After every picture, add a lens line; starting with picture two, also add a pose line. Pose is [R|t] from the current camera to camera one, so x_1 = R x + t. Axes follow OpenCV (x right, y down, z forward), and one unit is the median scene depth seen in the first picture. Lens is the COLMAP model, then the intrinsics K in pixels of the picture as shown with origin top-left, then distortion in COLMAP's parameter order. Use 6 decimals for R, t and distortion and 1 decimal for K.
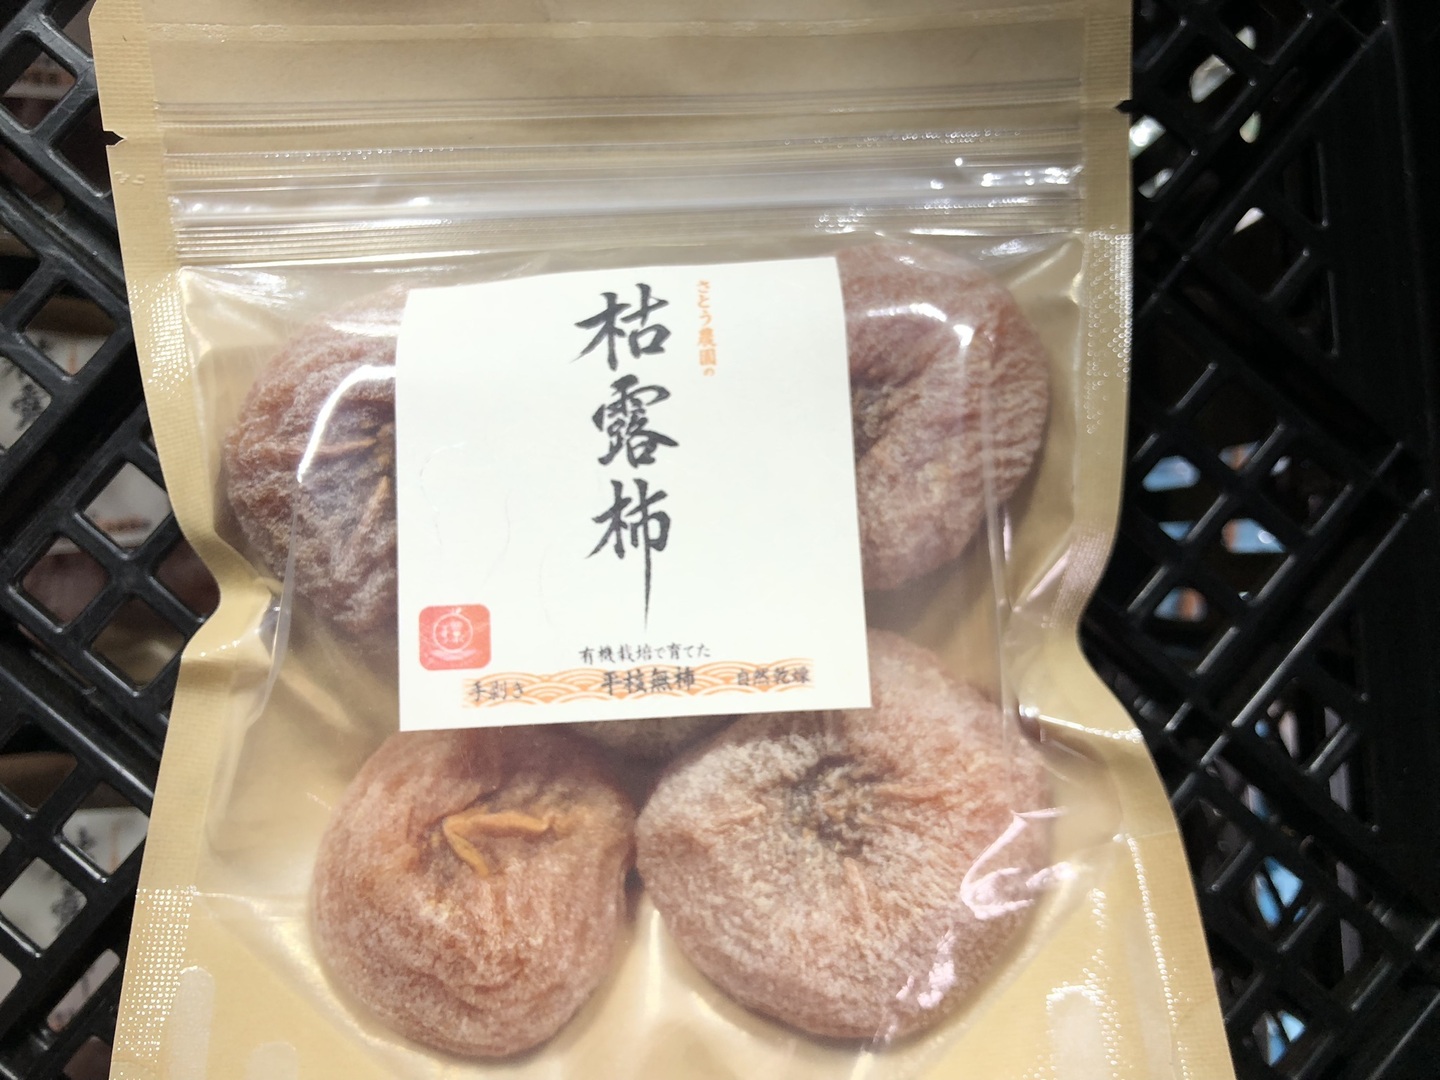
lens RADIAL K [[1212.6, 0, 726.7], [0, 1212.6, 539.8], [0, 0, 1]] dist [0.195208, -0.769820]
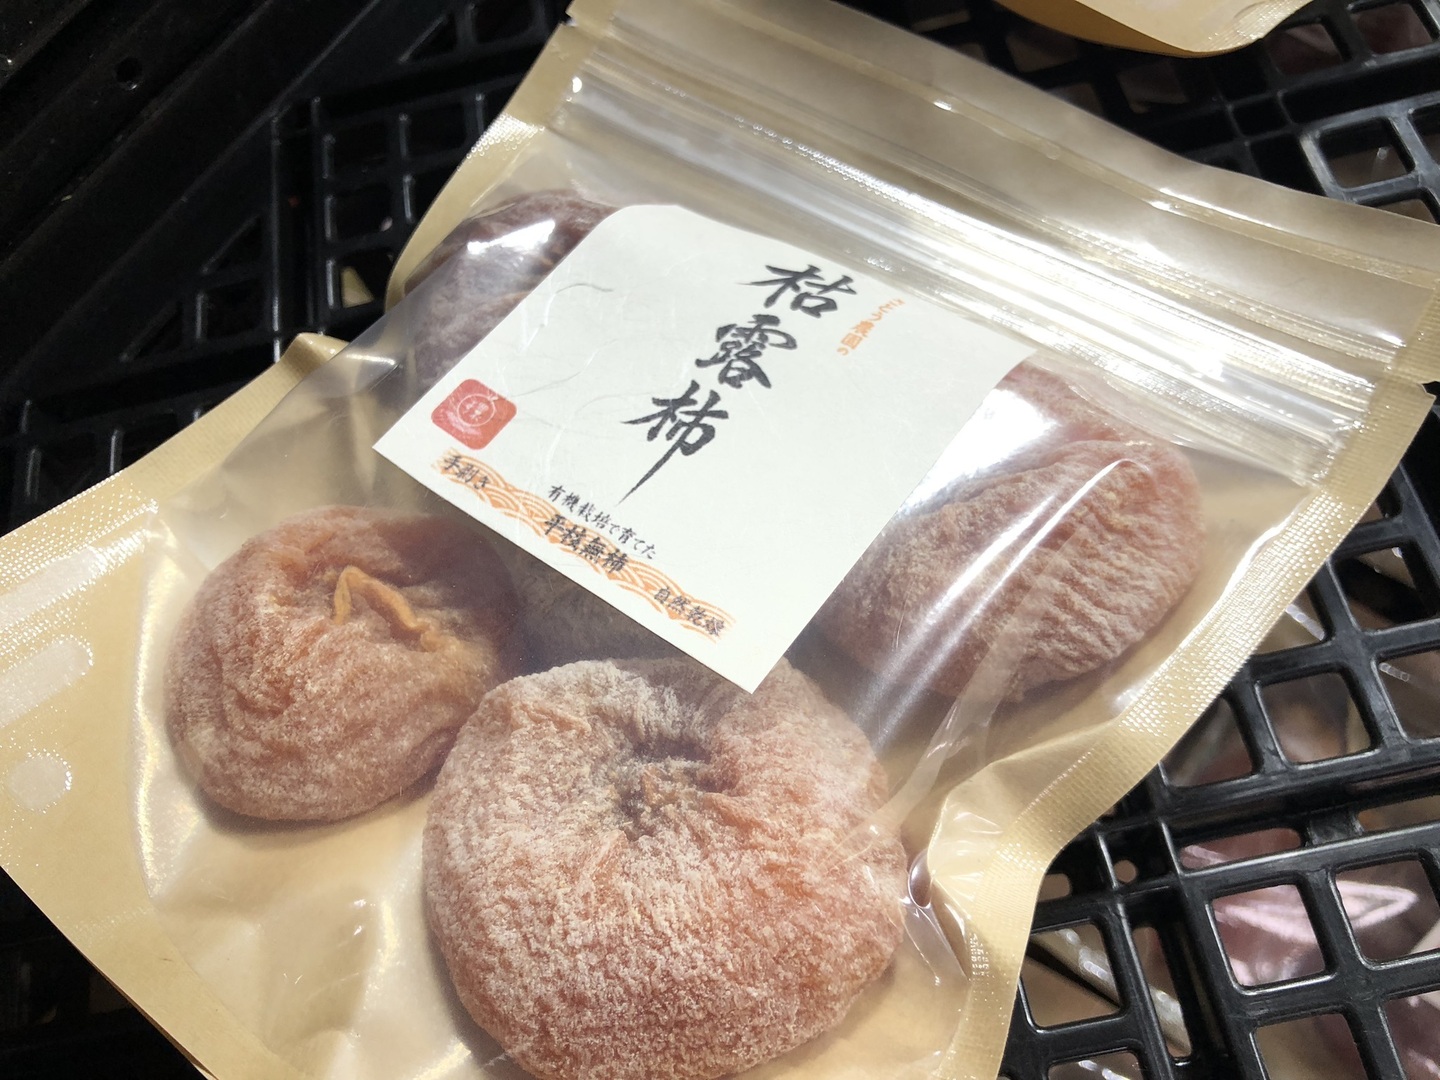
lens RADIAL K [[1212.6, 0, 726.7], [0, 1212.6, 539.8], [0, 0, 1]] dist [0.195208, -0.769820]
pose [[0.762343, 0.487103, -0.426102, 0.407568], [-0.611836, 0.757045, -0.229217, 0.257507], [0.210926, 0.435447, 0.875155, 0.209438]]
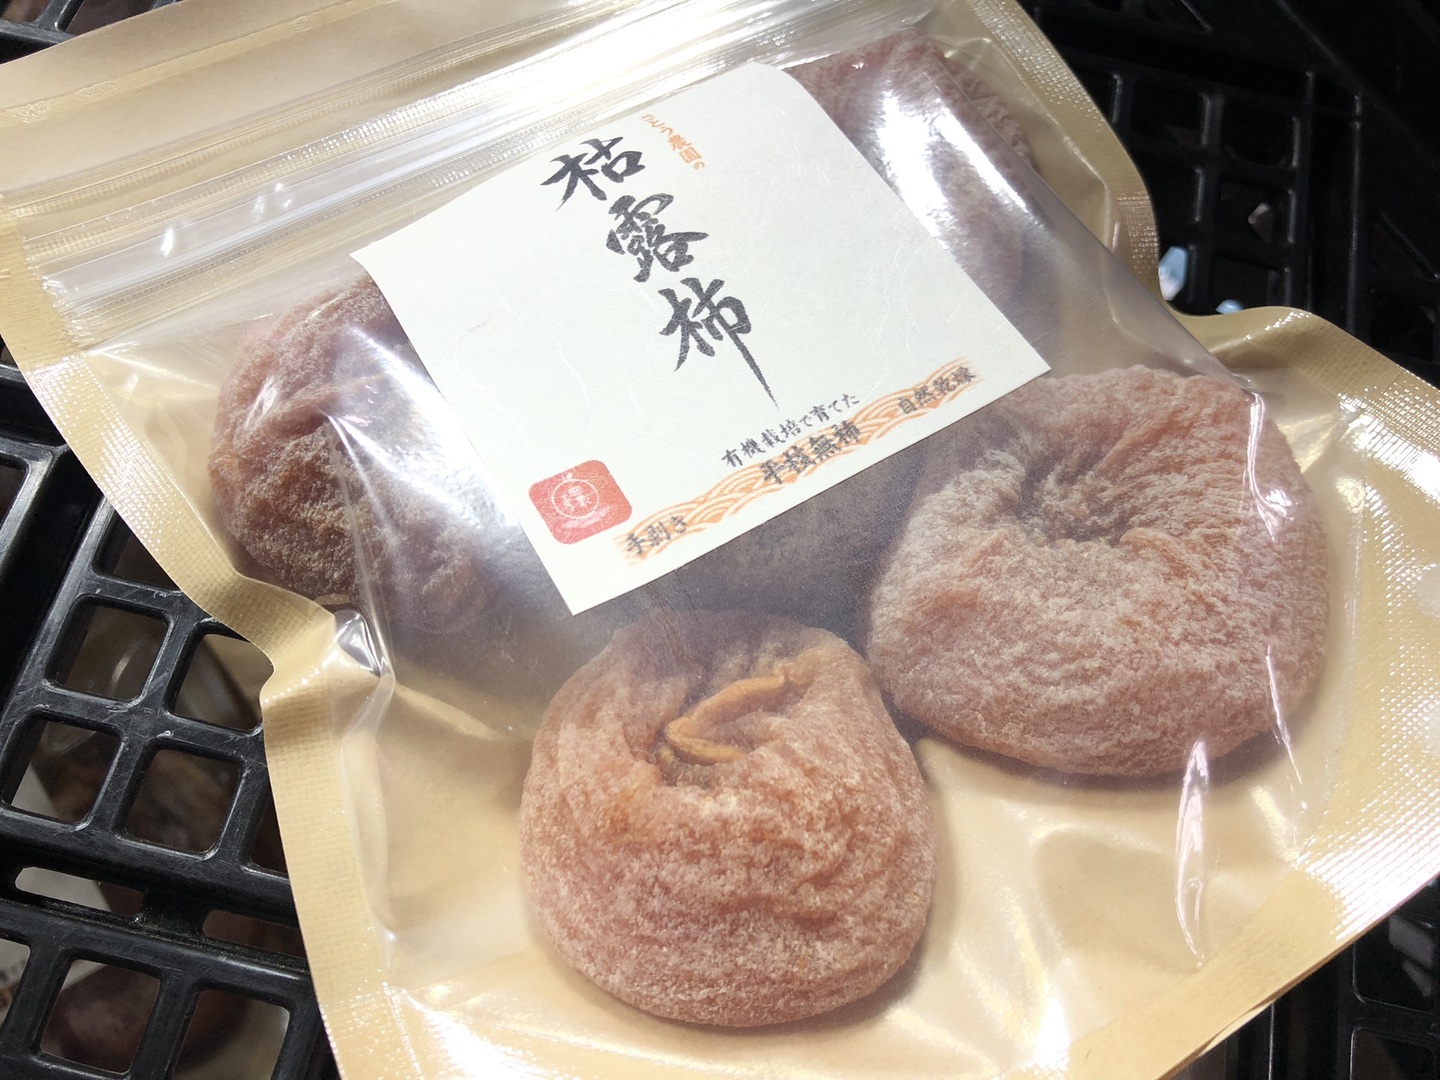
lens RADIAL K [[1212.5, 0, 726.3], [0, 1212.5, 529.2], [0, 0, 1]] dist [0.124983, -0.451384]
pose [[0.882190, -0.425006, 0.202757, -0.303962], [0.467197, 0.843820, -0.264000, 0.349528], [-0.058889, 0.327625, 0.942971, 0.234664]]
